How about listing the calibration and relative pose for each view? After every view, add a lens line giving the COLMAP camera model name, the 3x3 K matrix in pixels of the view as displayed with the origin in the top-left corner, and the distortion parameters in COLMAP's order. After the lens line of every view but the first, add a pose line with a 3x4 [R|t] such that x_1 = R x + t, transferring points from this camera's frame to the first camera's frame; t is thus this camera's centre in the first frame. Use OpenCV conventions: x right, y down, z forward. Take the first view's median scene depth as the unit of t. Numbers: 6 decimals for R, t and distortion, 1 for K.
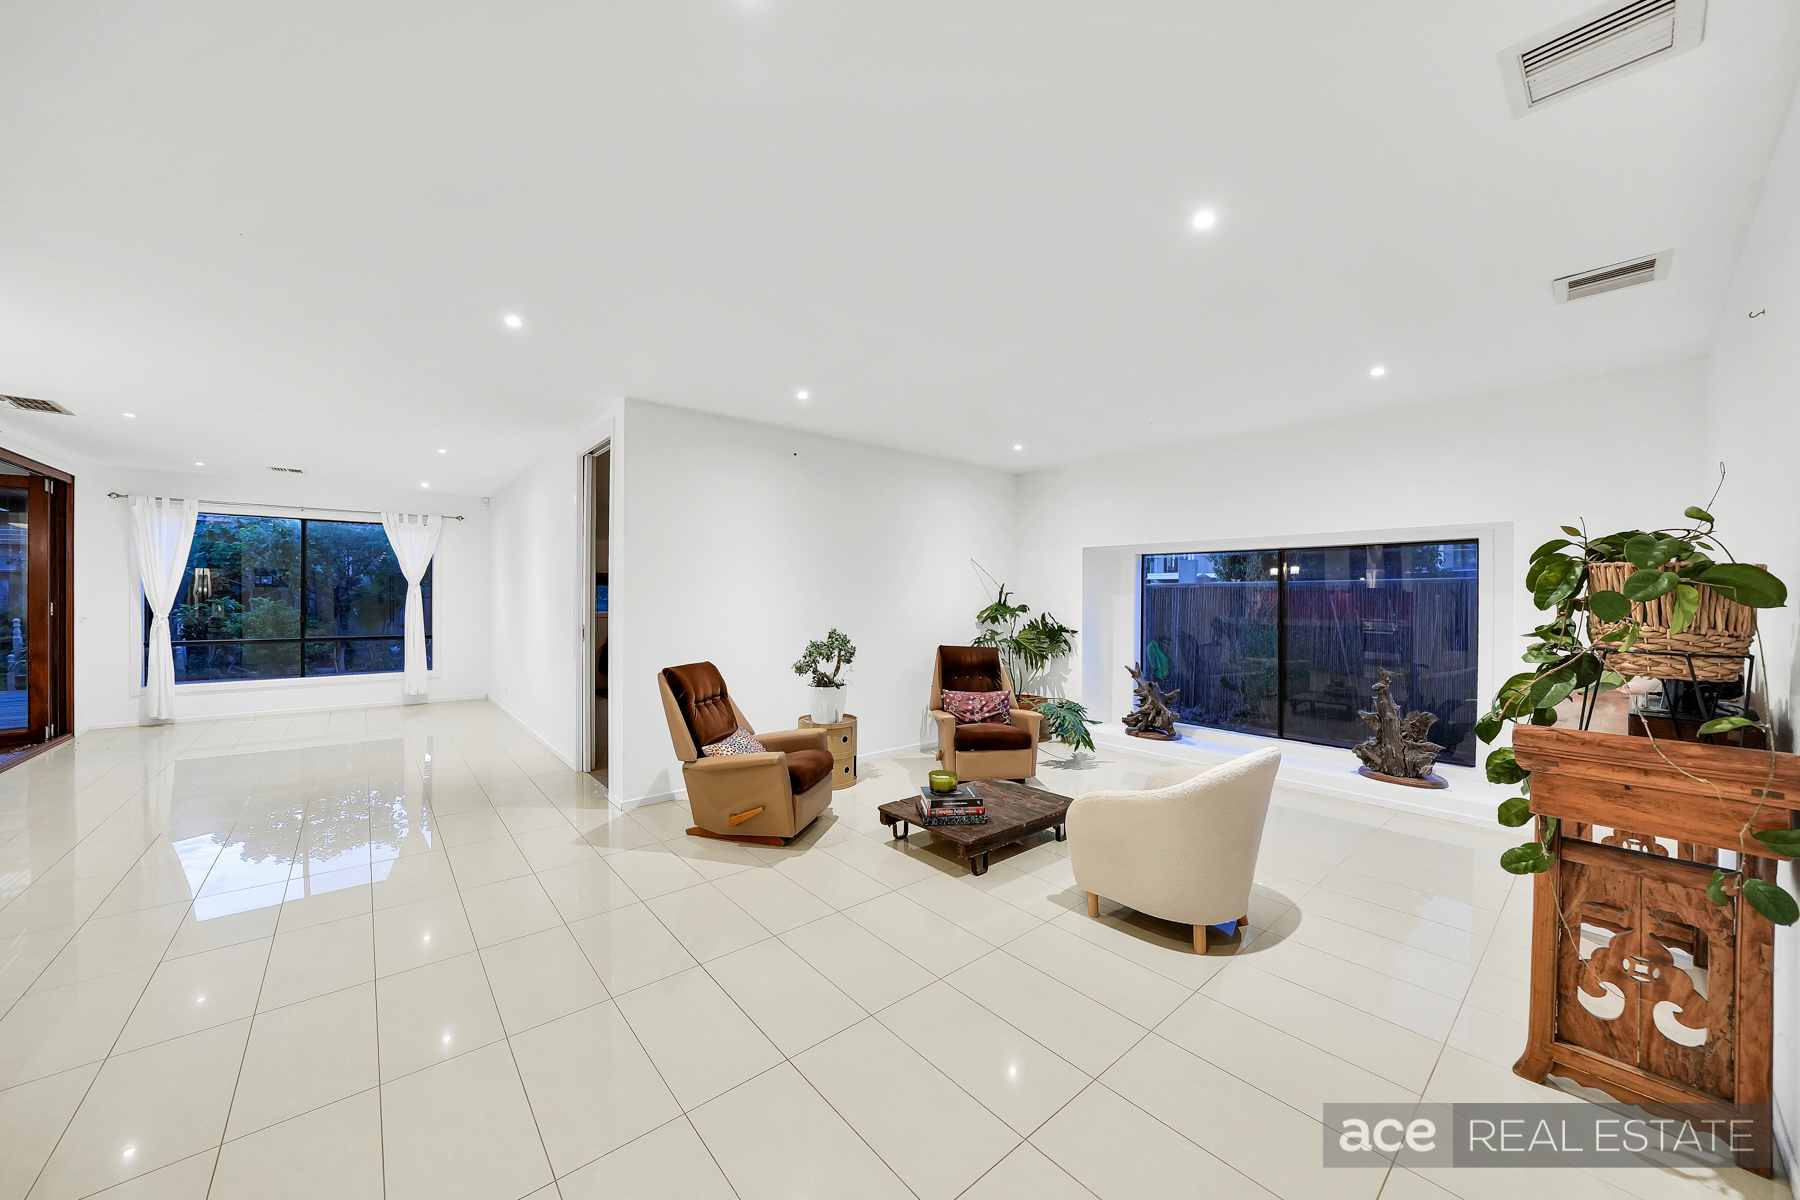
lens RADIAL K [[641.6, 0, 900.0], [0, 641.6, 600.0], [0, 0, 1]] dist [0.000622, 0.000060]
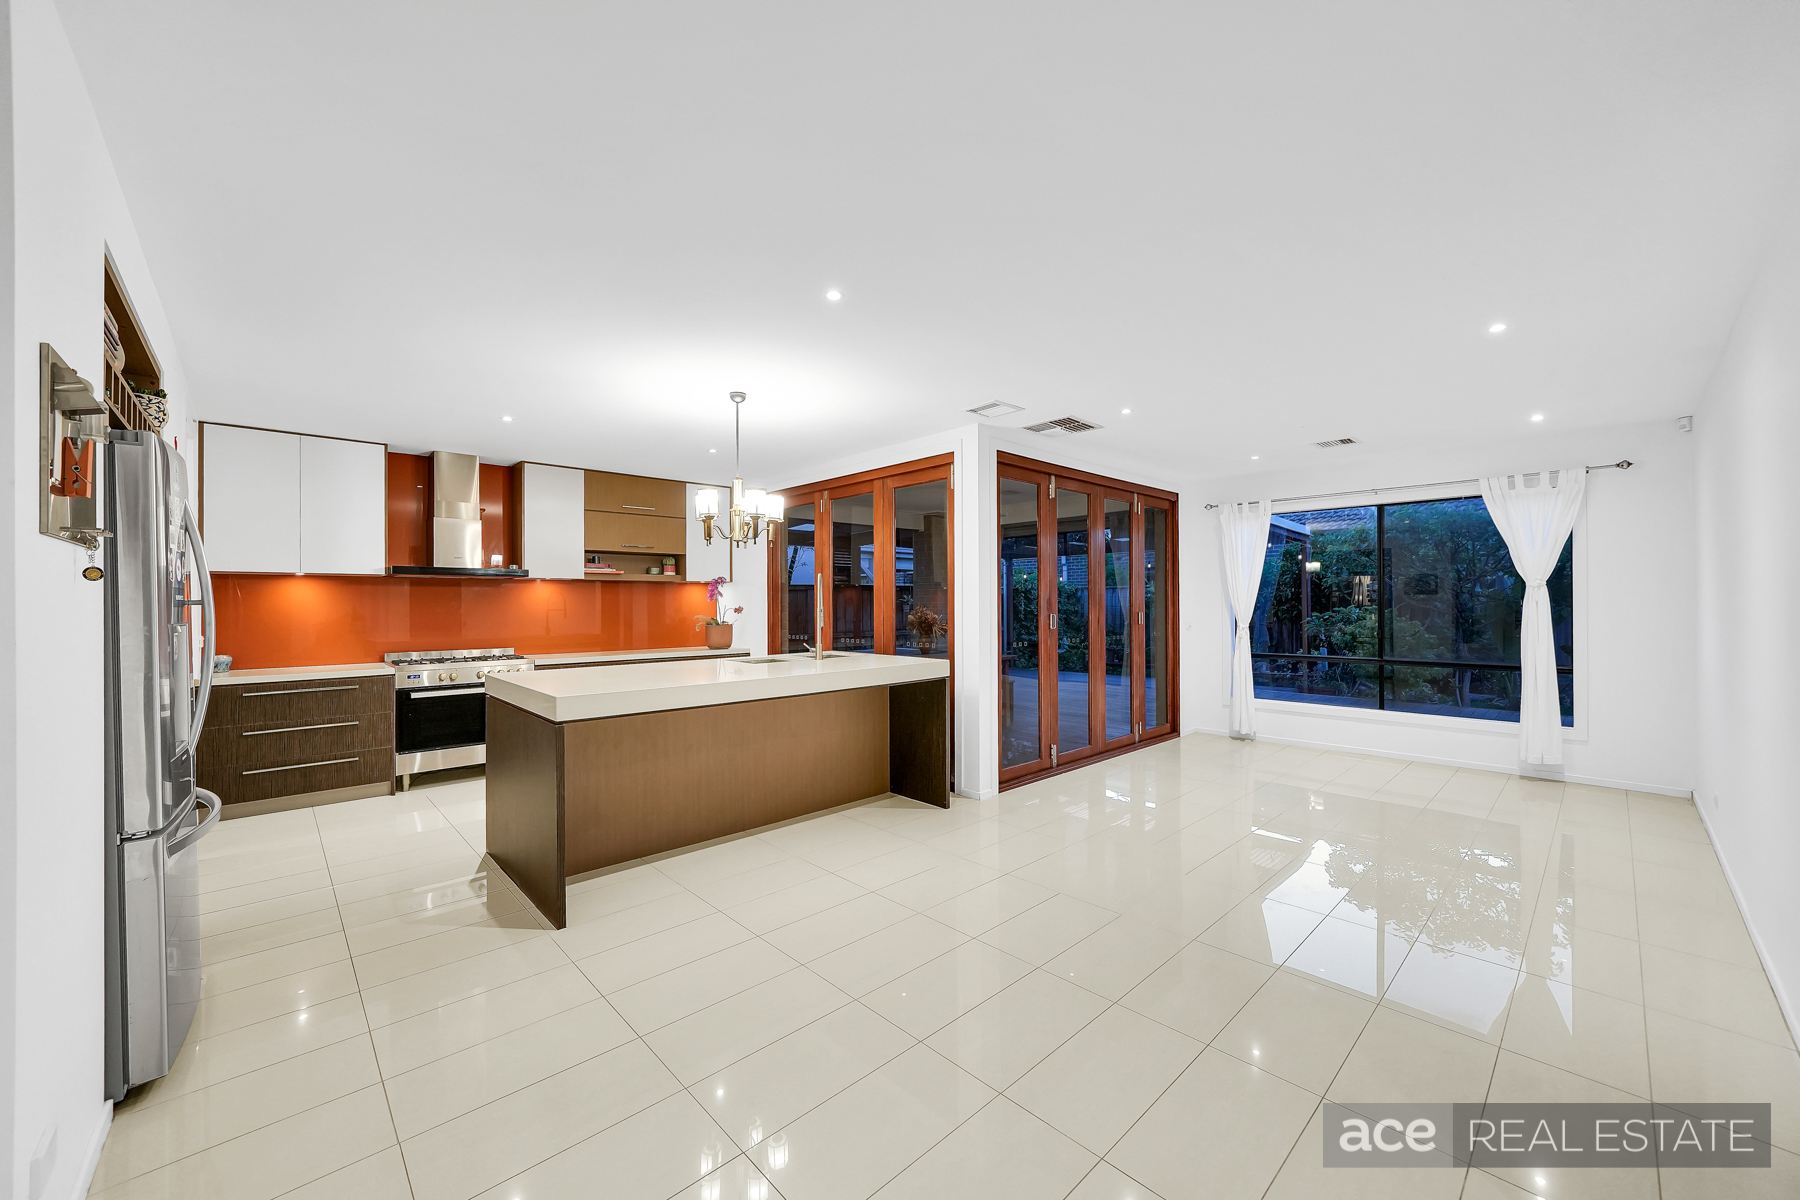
lens RADIAL K [[678.5, 0, 900.0], [0, 678.5, 600.0], [0, 0, 1]] dist [-0.000739, -0.000096]
pose [[0.055337, -0.003824, -0.998460, -0.148126], [-0.001067, 0.999992, -0.003889, -0.007910], [0.998467, 0.001280, 0.055333, 0.380313]]
